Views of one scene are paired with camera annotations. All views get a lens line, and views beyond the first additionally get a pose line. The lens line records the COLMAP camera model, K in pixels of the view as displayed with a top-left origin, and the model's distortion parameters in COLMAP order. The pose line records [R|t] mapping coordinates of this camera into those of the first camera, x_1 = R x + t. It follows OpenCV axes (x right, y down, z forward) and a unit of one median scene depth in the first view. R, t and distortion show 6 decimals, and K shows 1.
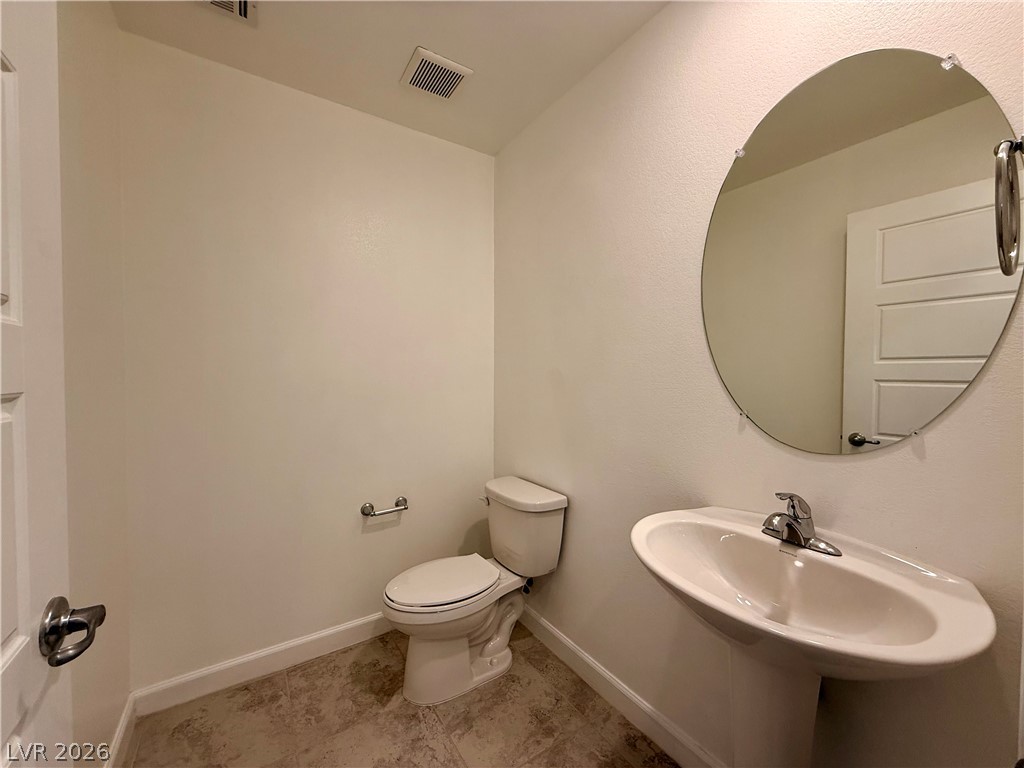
lens RADIAL K [[411.7, 0, 517.9], [0, 411.7, 384.6], [0, 0, 1]] dist [-0.000846, -0.000029]
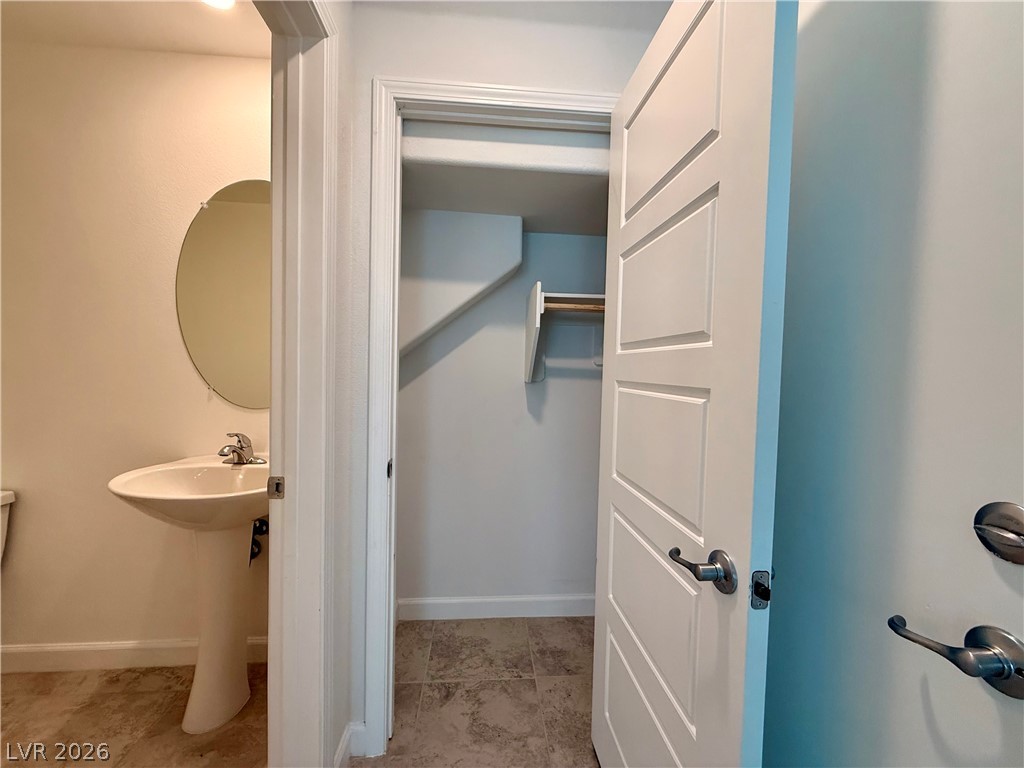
lens RADIAL K [[423.7, 0, 513.4], [0, 423.7, 382.7], [0, 0, 1]] dist [-0.001719, 0.003439]
pose [[0.510872, -0.023739, 0.859329, -0.171935], [0.000841, 0.999632, 0.027115, 0.011482], [-0.859656, -0.013130, 0.510704, -0.613915]]
